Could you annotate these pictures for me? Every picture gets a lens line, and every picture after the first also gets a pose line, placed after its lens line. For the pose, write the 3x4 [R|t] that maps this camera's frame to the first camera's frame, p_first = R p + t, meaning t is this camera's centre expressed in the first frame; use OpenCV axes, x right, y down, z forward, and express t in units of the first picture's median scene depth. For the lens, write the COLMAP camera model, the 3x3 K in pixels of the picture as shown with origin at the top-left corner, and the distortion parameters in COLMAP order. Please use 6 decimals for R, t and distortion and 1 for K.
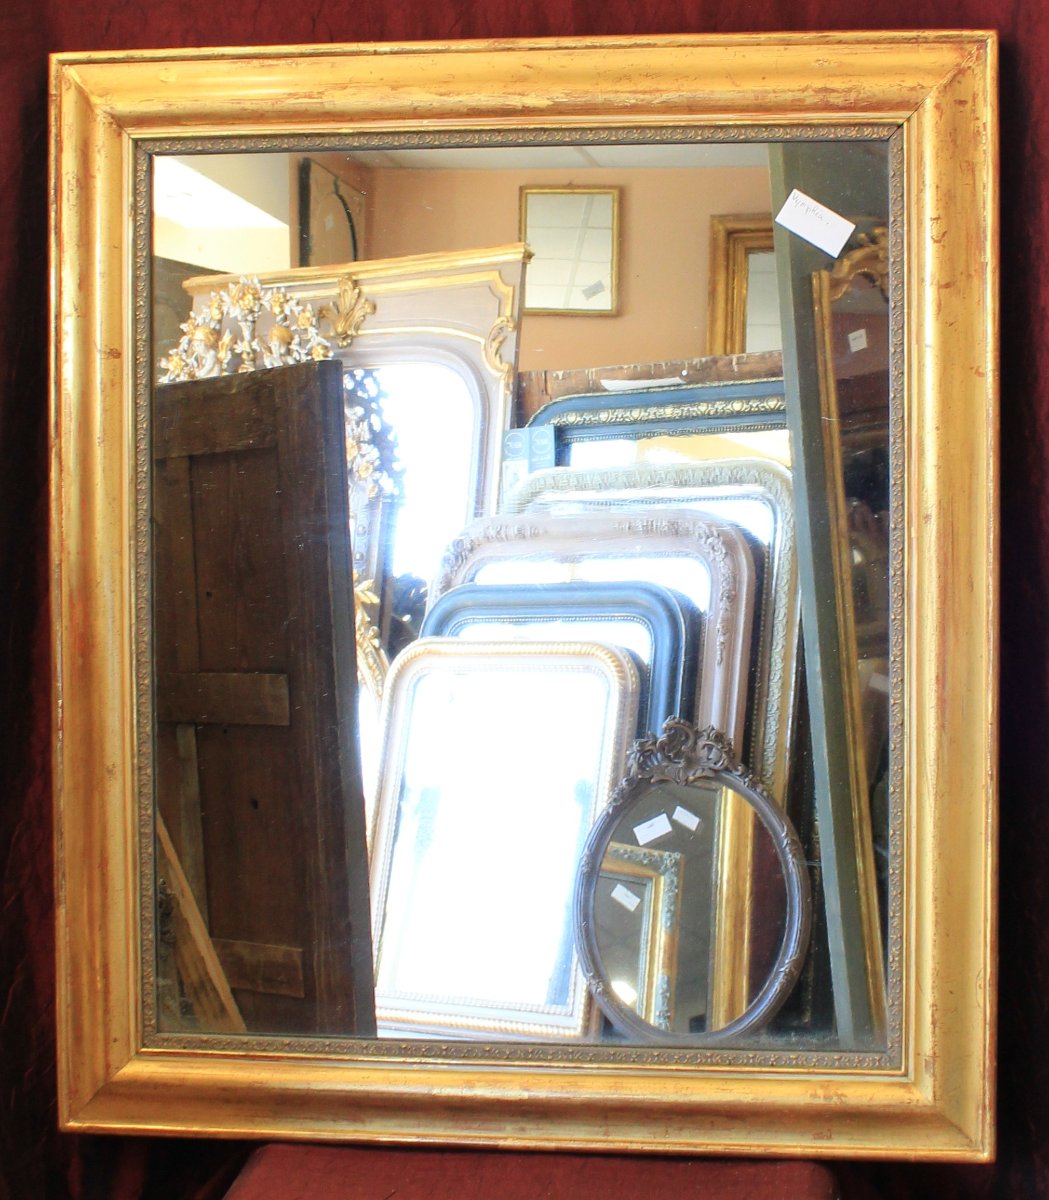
lens RADIAL K [[2042.2, 0, 524.7], [0, 2042.2, 693.8], [0, 0, 1]] dist [-0.040640, 0.215136]
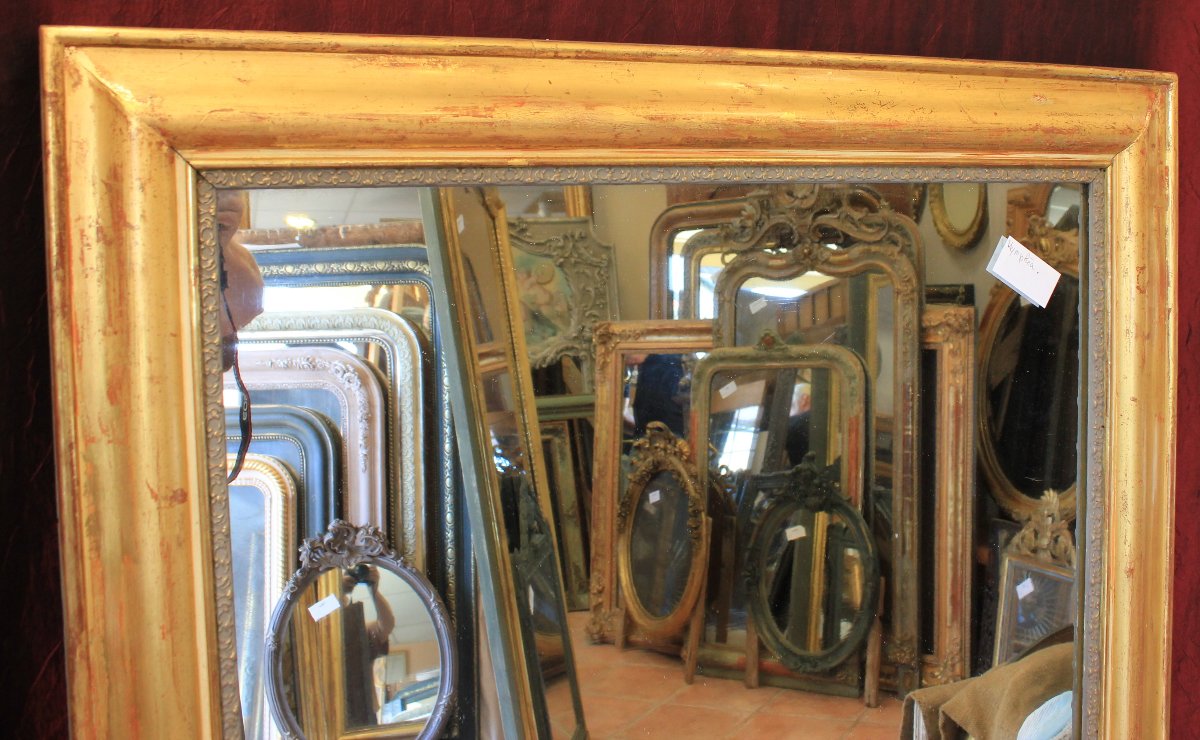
lens RADIAL K [[1172.3, 0, 600.0], [0, 1172.3, 370.0], [0, 0, 1]] dist [-0.003643, -0.003255]
pose [[0.882408, -0.074794, 0.464502, -0.244338], [0.066464, 0.997199, 0.034308, -0.203424], [-0.465767, 0.000599, 0.884907, 0.587290]]
